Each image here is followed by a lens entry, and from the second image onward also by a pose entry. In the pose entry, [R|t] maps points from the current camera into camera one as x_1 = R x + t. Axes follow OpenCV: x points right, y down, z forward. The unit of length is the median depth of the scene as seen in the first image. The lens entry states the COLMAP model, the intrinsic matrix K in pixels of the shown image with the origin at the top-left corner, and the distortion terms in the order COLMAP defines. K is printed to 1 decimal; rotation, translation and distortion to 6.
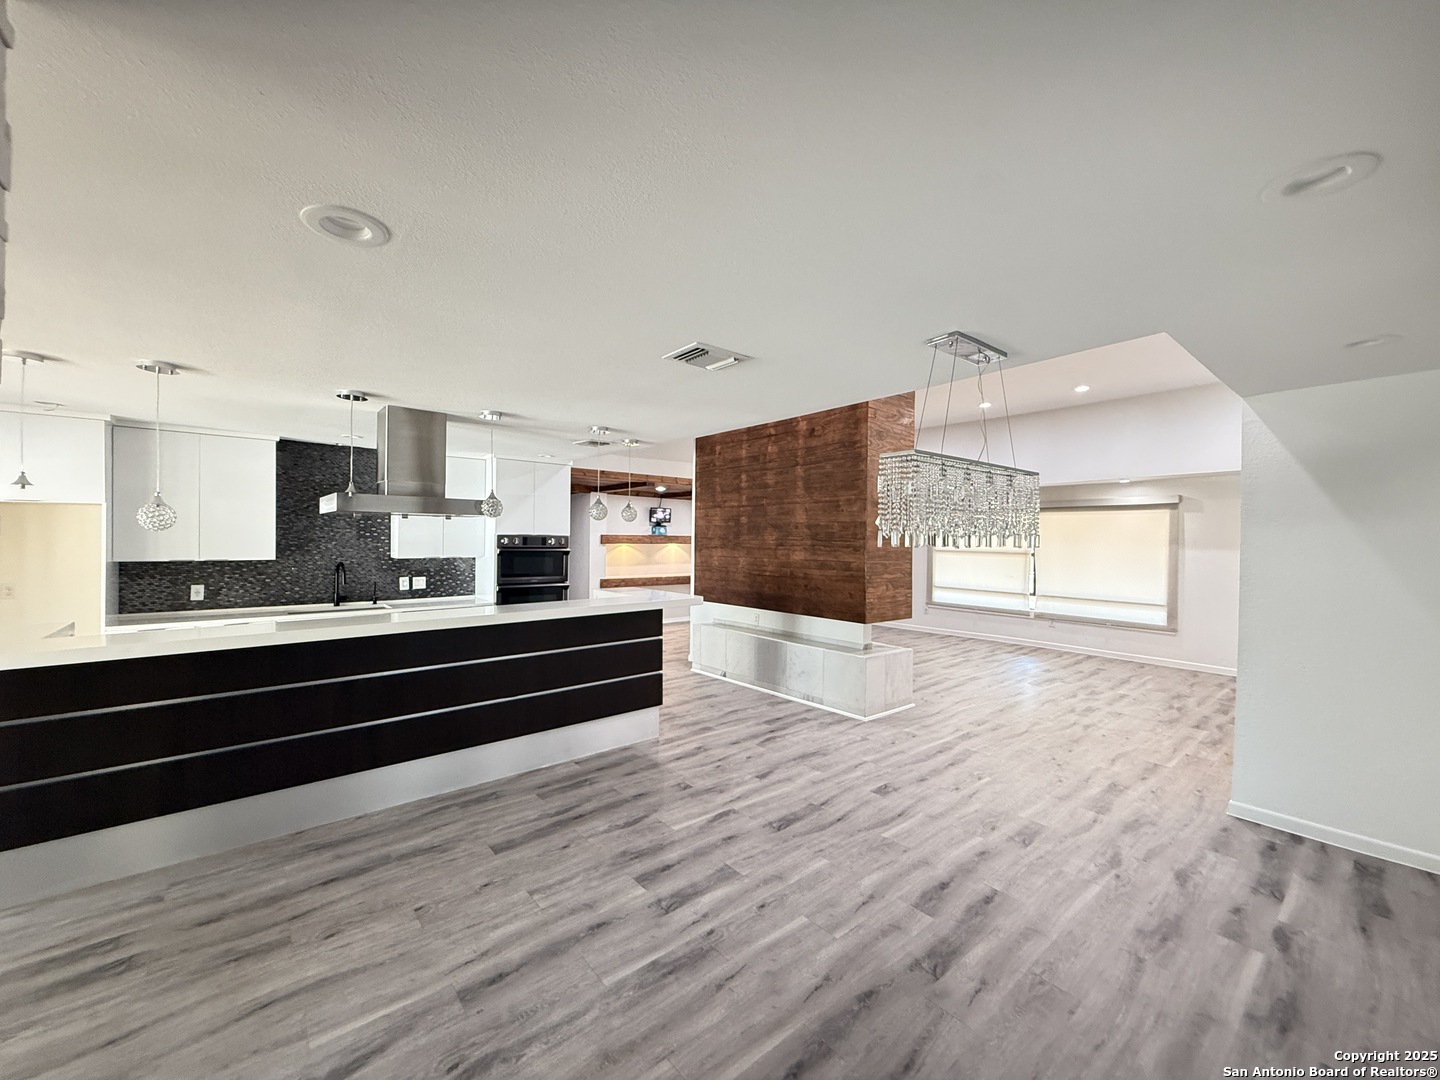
lens RADIAL K [[574.0, 0, 711.1], [0, 574.0, 539.0], [0, 0, 1]] dist [0.000469, 0.001014]
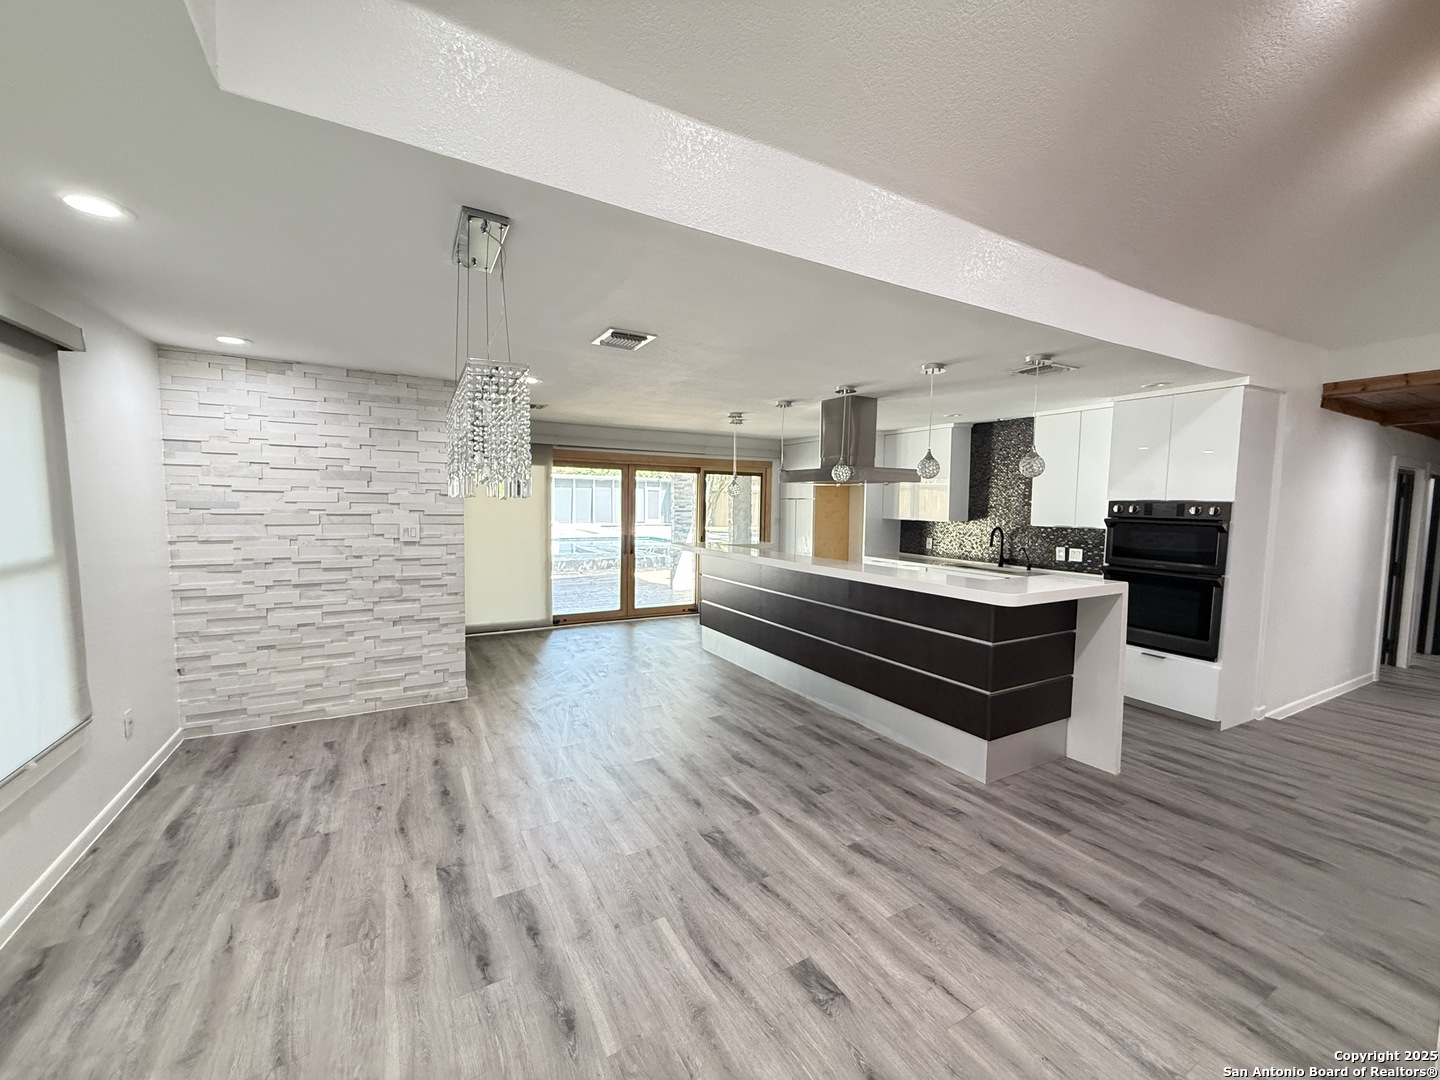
lens RADIAL K [[574.0, 0, 725.4], [0, 574.0, 551.5], [0, 0, 1]] dist [0.000469, 0.001014]
pose [[-0.165977, 0.074480, -0.983313, 0.673050], [-0.016248, 0.996802, 0.078244, 0.011904], [0.985996, 0.028963, -0.164236, 0.844249]]
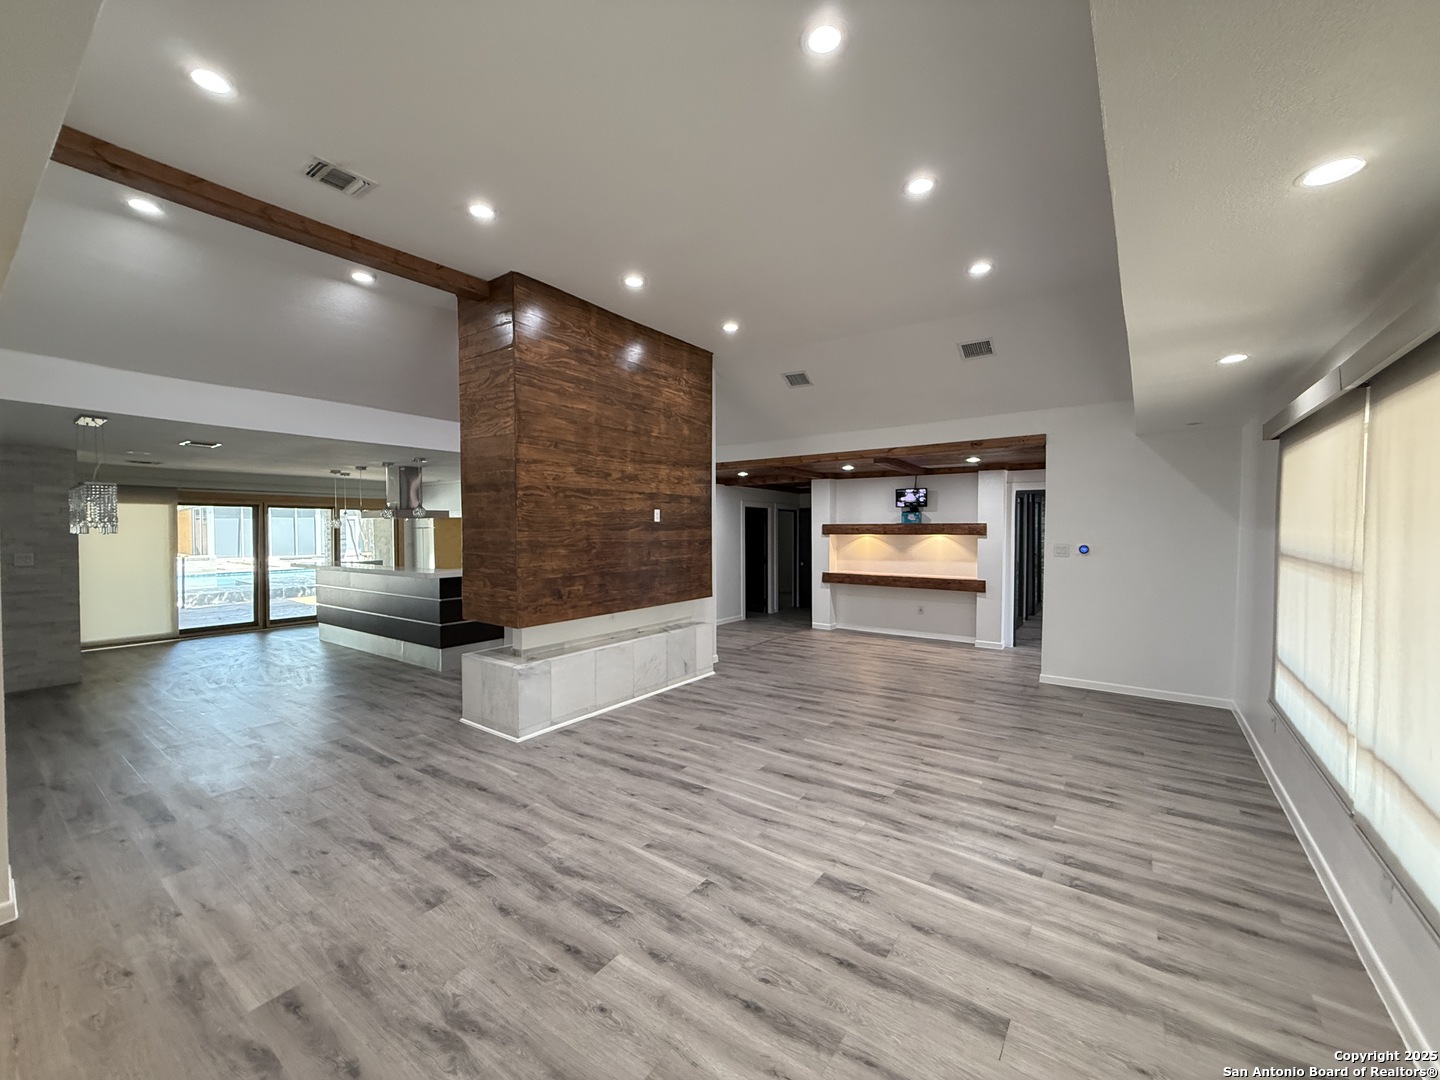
lens RADIAL K [[574.0, 0, 716.8], [0, 574.0, 539.7], [0, 0, 1]] dist [0.000469, 0.001014]
pose [[0.249157, 0.009307, -0.968418, 1.505507], [0.004992, 0.999928, 0.010894, 0.014973], [0.968450, -0.007549, 0.249093, 1.383001]]
